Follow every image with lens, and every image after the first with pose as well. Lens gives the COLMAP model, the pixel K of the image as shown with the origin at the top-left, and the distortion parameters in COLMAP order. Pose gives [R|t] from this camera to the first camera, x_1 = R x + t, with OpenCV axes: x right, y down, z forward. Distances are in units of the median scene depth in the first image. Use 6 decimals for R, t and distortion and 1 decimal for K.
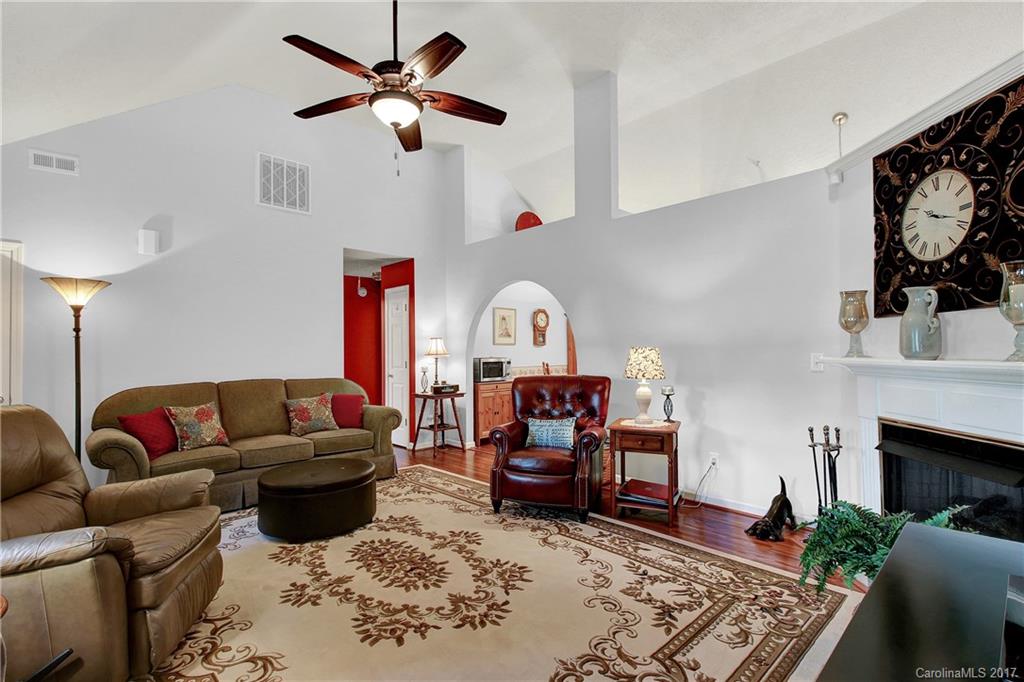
lens RADIAL K [[490.8, 0, 504.6], [0, 490.8, 343.8], [0, 0, 1]] dist [0.012101, -0.000855]
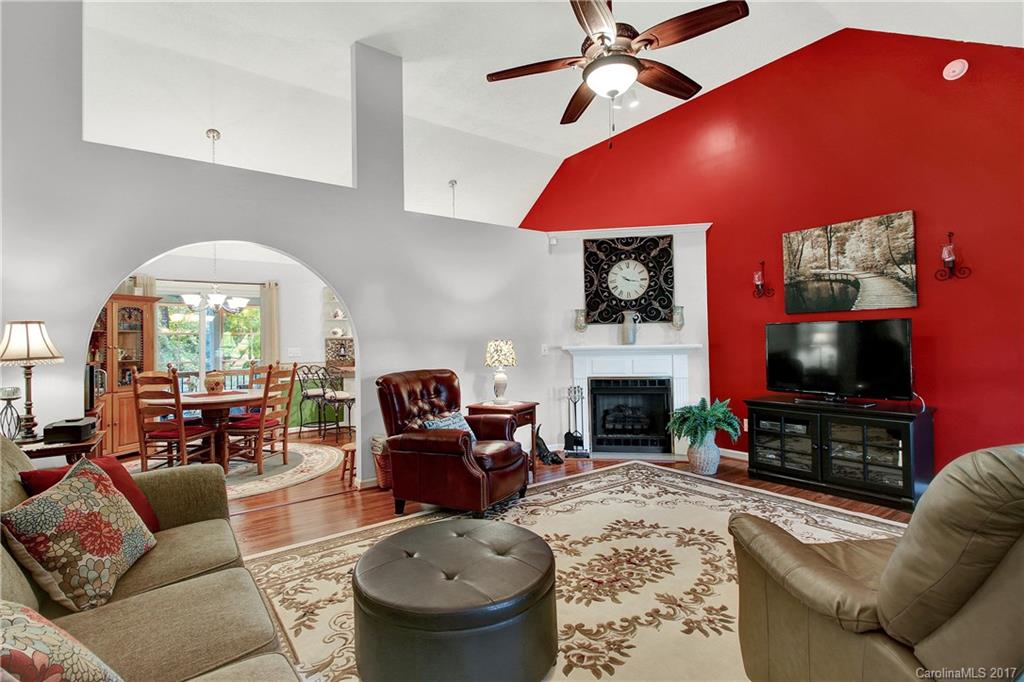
lens RADIAL K [[490.8, 0, 503.5], [0, 490.8, 337.1], [0, 0, 1]] dist [0.012101, -0.000855]
pose [[0.120841, 0.013012, 0.992587, -1.268757], [0.006537, 0.999882, -0.013904, 0.021922], [-0.992650, 0.008169, 0.120741, 1.201709]]
